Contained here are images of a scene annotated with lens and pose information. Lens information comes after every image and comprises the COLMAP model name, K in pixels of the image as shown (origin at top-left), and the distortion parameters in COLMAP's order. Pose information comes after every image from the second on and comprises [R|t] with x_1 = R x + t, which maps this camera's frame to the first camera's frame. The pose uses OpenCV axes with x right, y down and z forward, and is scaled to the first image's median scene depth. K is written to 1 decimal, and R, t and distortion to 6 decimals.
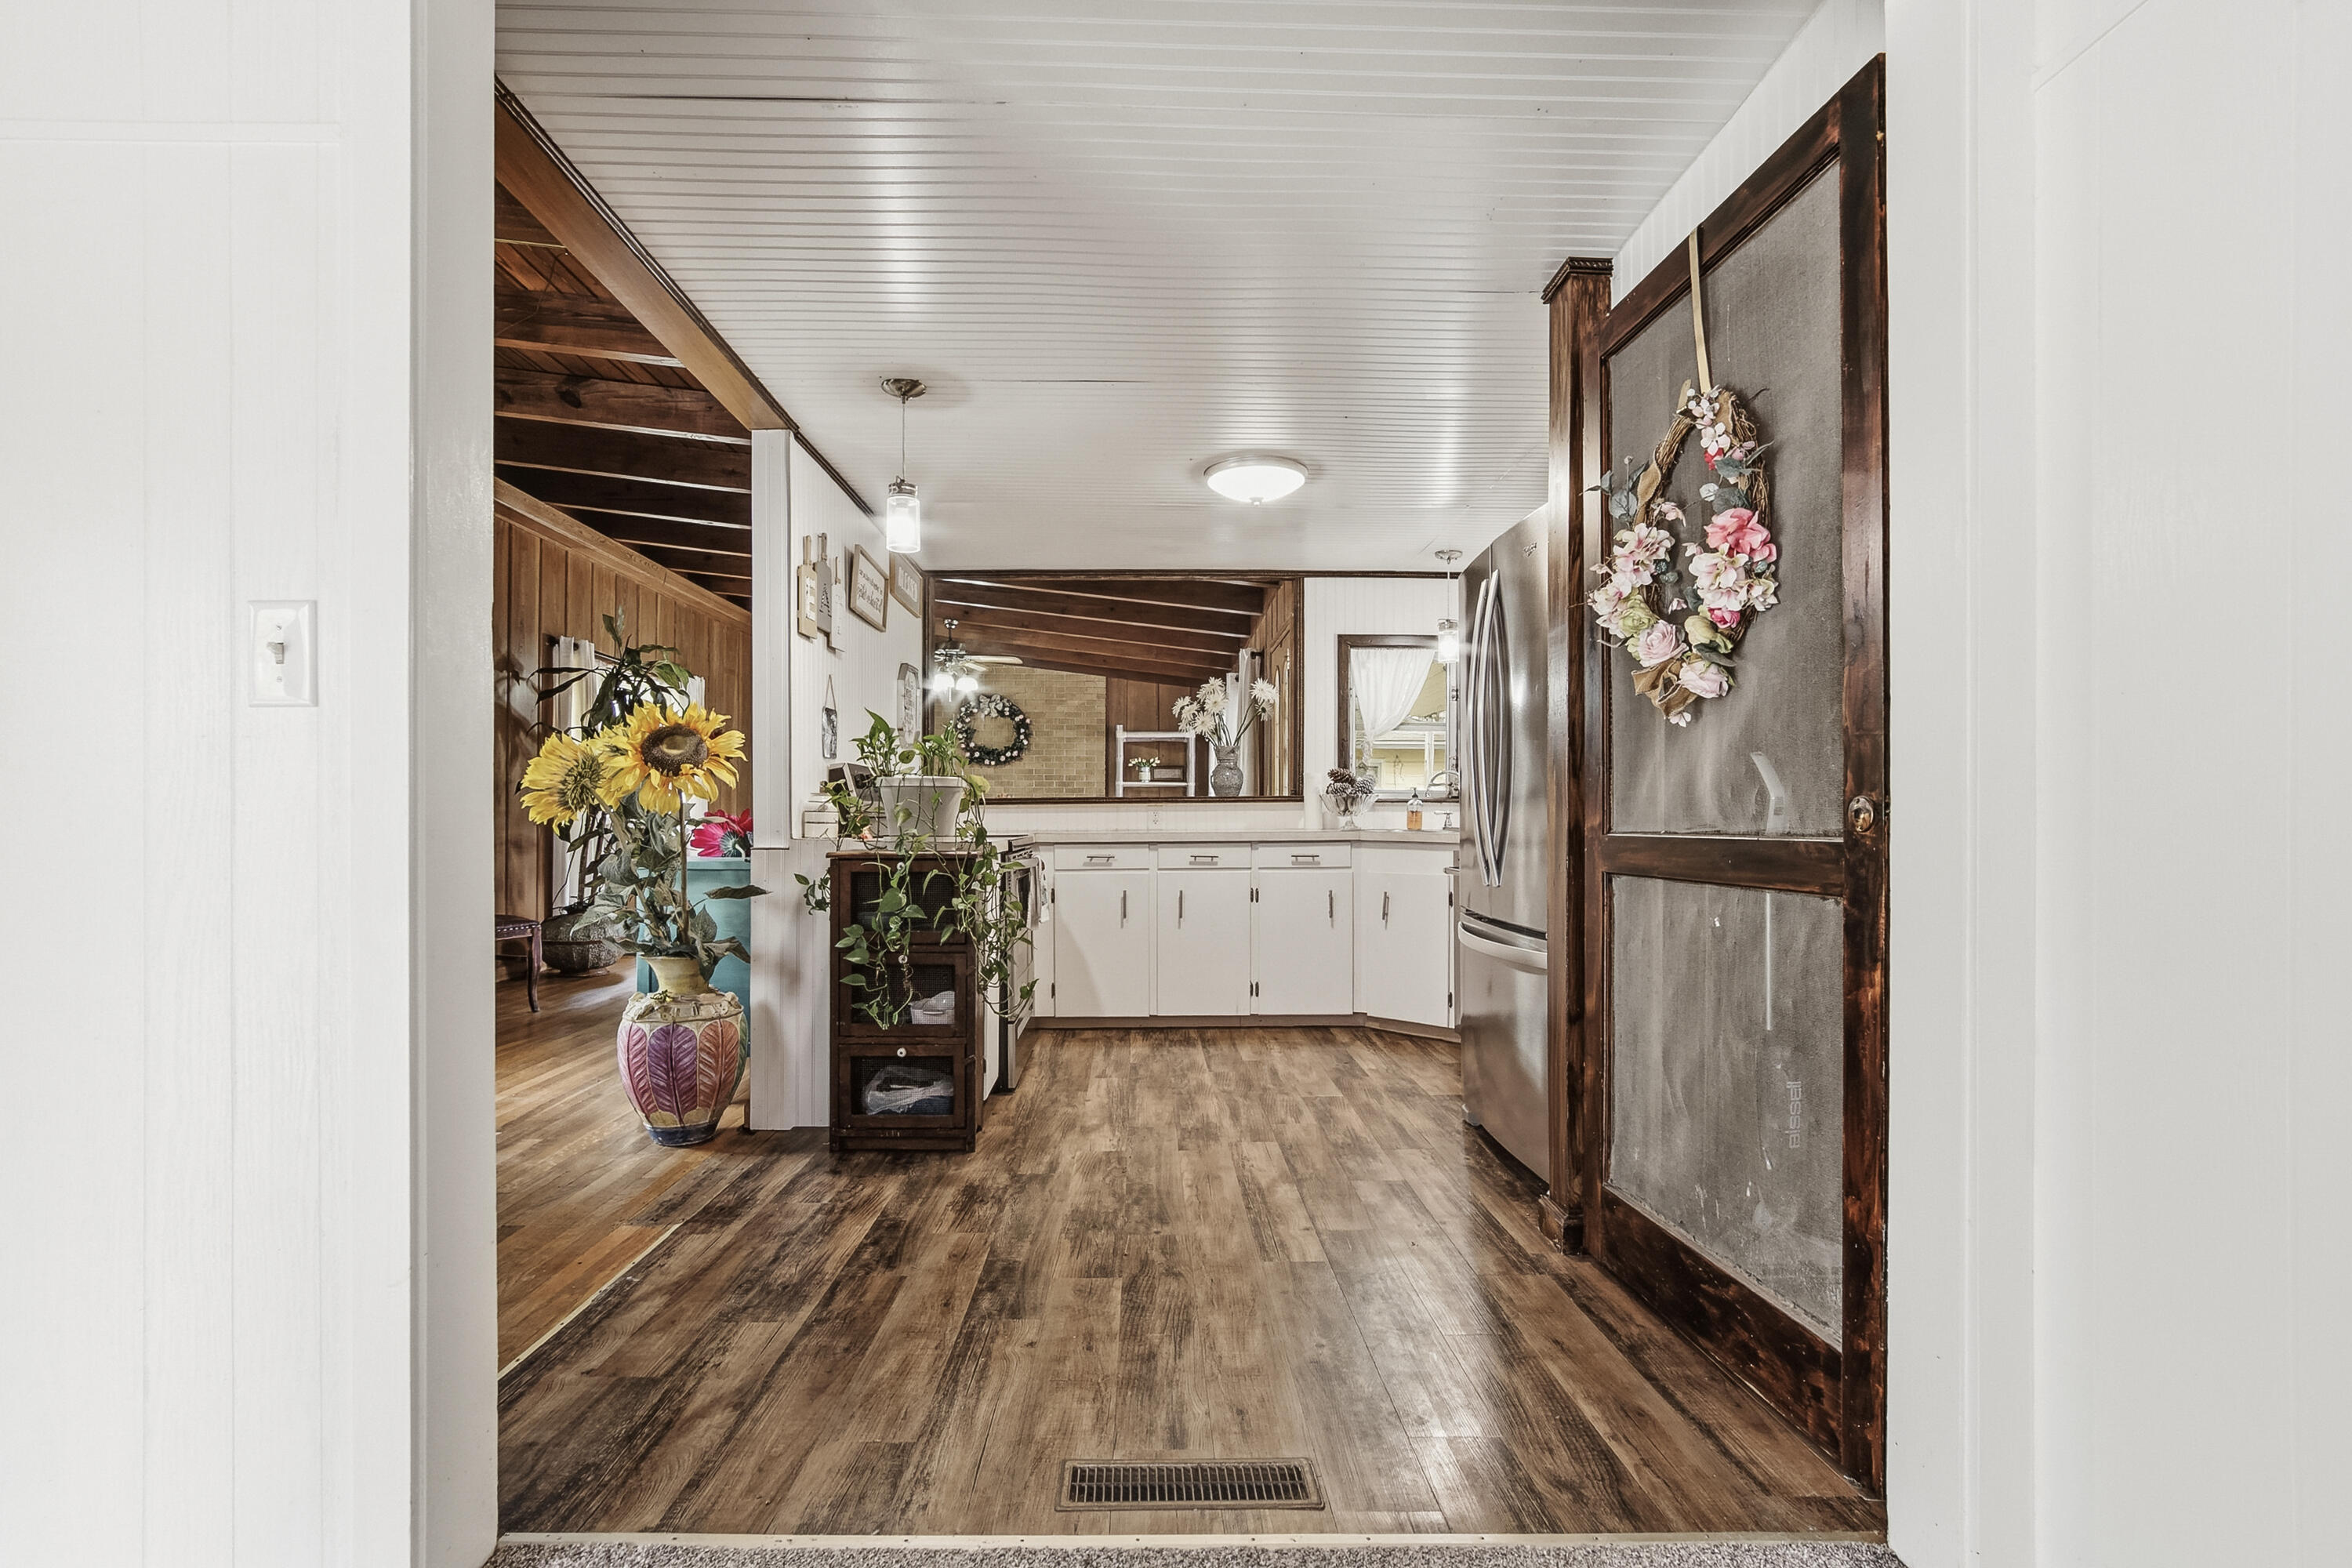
lens RADIAL K [[1100.9, 0, 1173.1], [0, 1100.9, 815.8], [0, 0, 1]] dist [-0.000683, -0.000065]
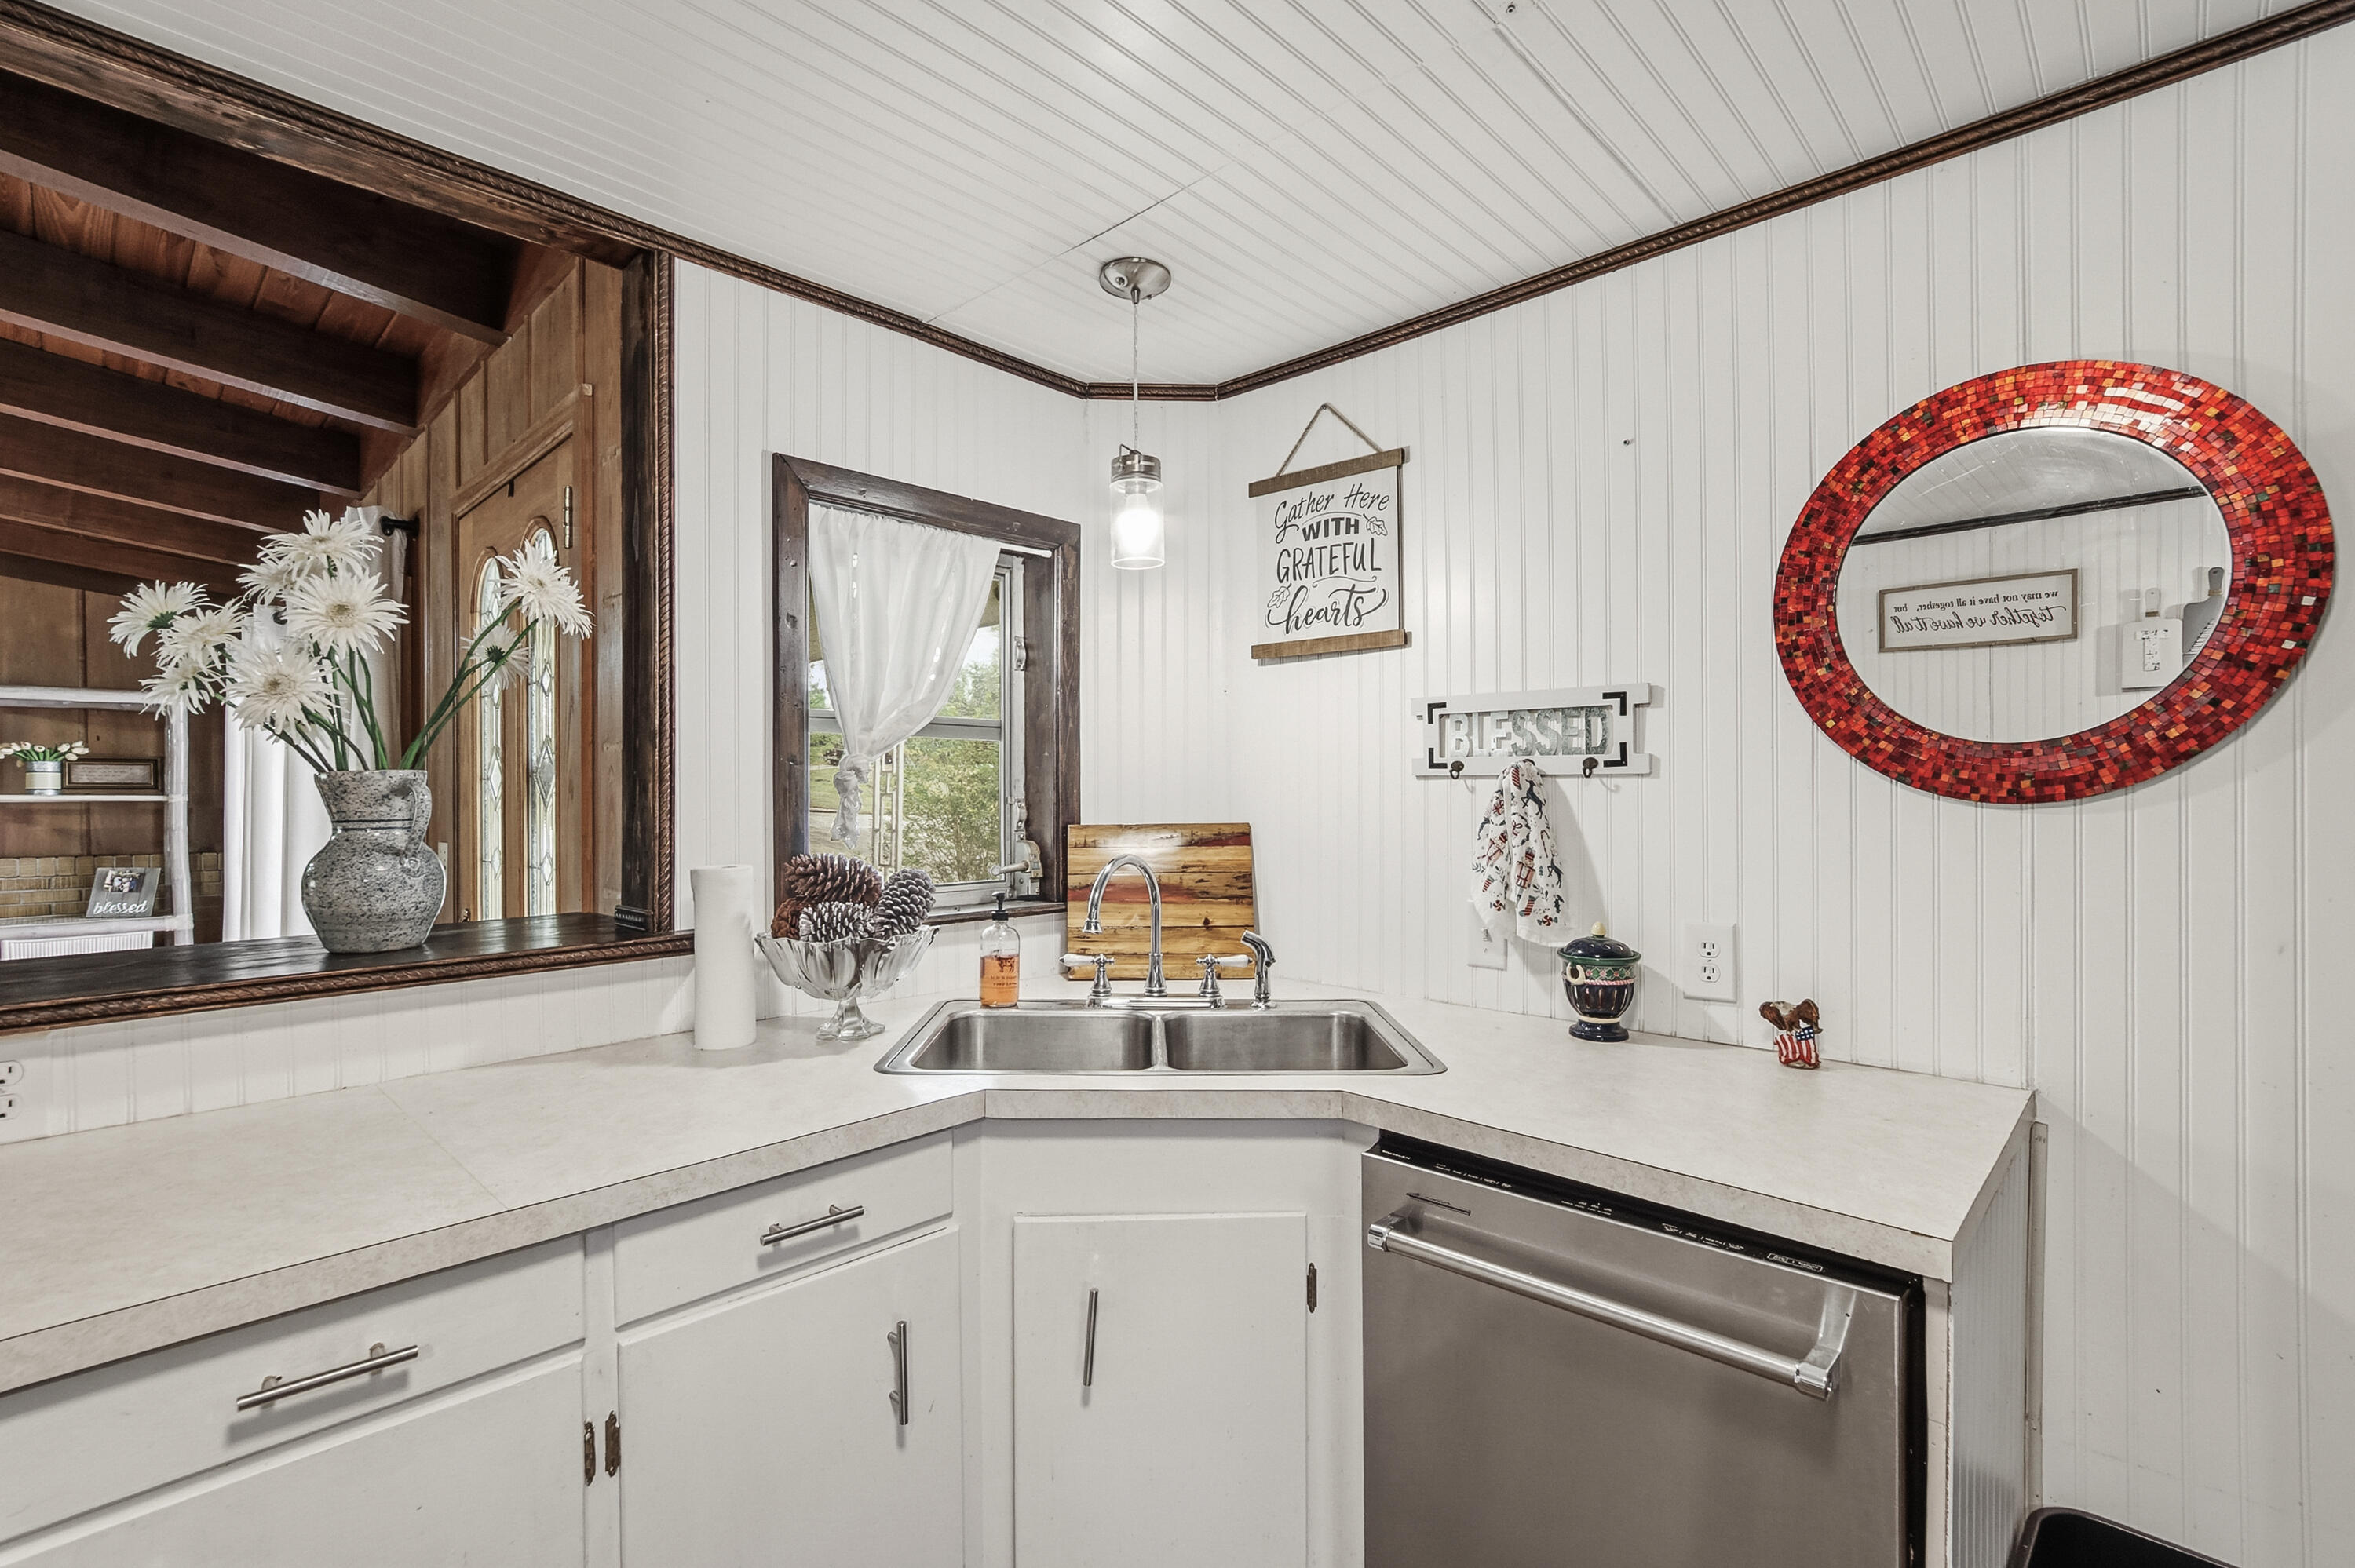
lens RADIAL K [[1059.6, 0, 1171.8], [0, 1059.6, 794.5], [0, 0, 1]] dist [-0.010802, -0.000072]
pose [[0.710305, -0.007340, 0.703855, 0.003747], [0.005873, 0.999973, 0.004502, -0.056056], [-0.703869, 0.000936, 0.710329, 0.654183]]
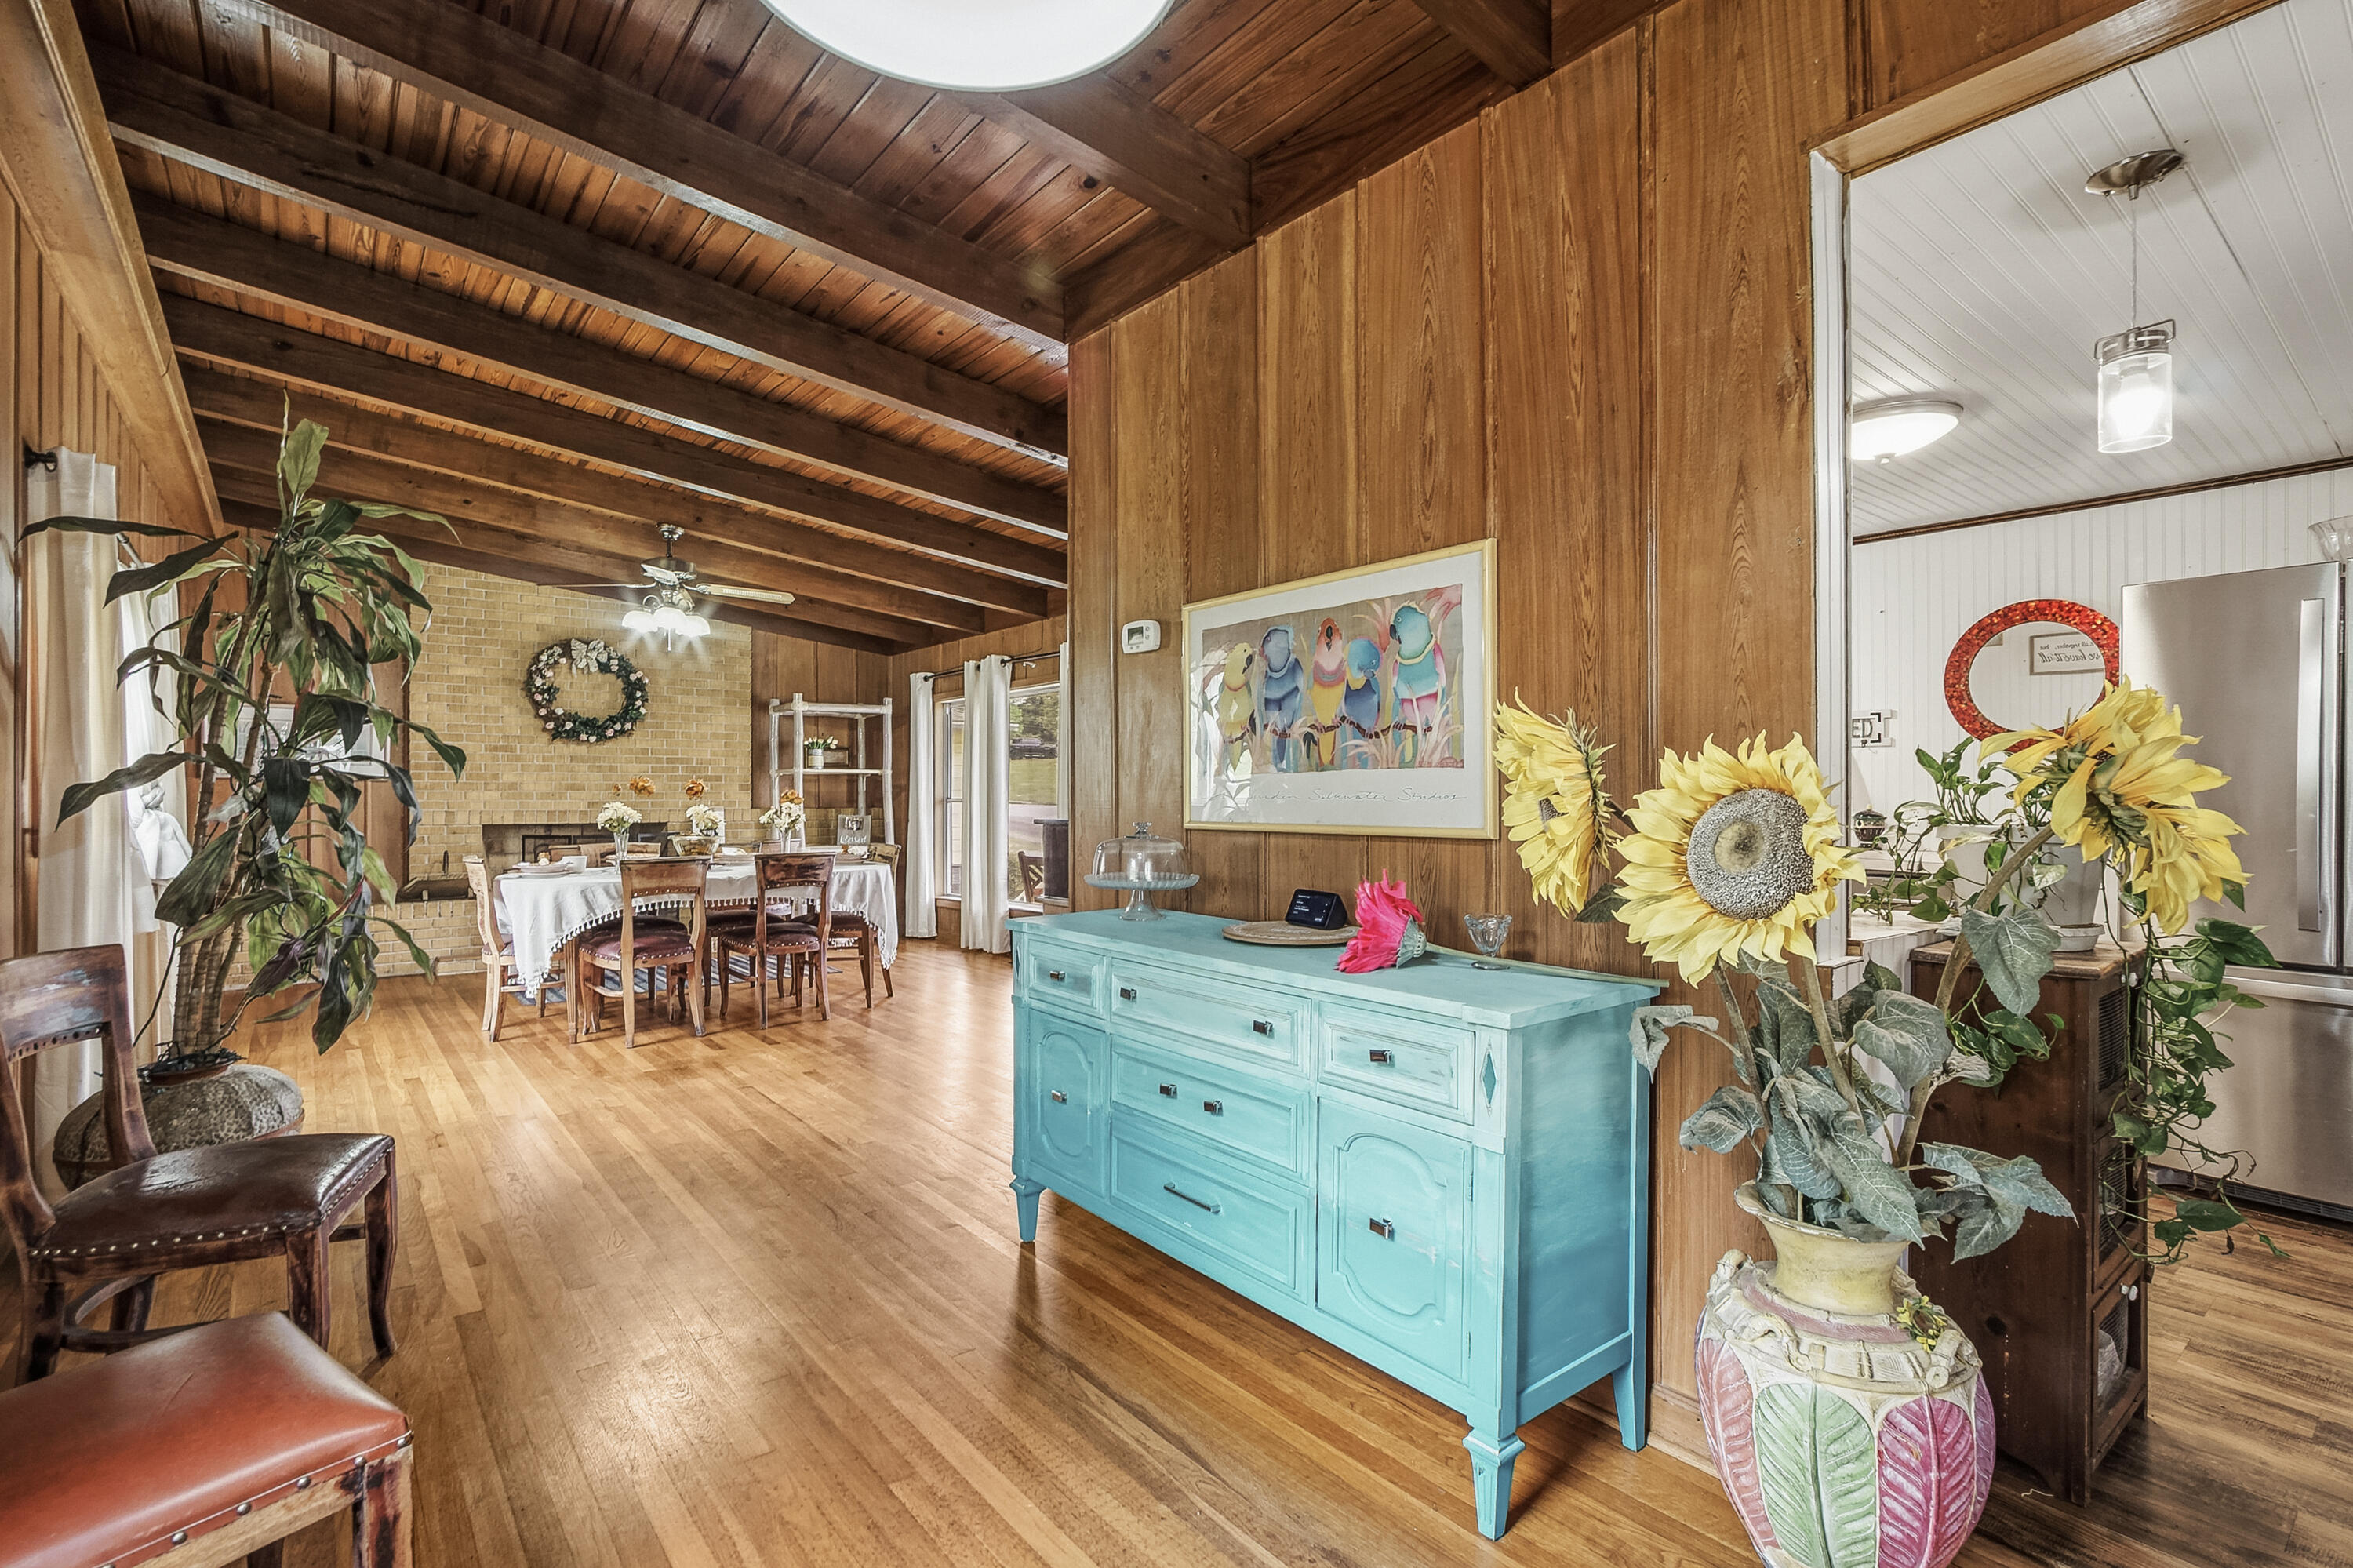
lens RADIAL K [[1076.8, 0, 1163.6], [0, 1076.8, 790.0], [0, 0, 1]] dist [-0.002514, -0.000299]
pose [[0.795024, -0.004128, 0.606563, -0.559053], [0.003240, 0.999991, 0.002560, -0.031808], [-0.606569, -0.000070, 0.795031, 0.478973]]
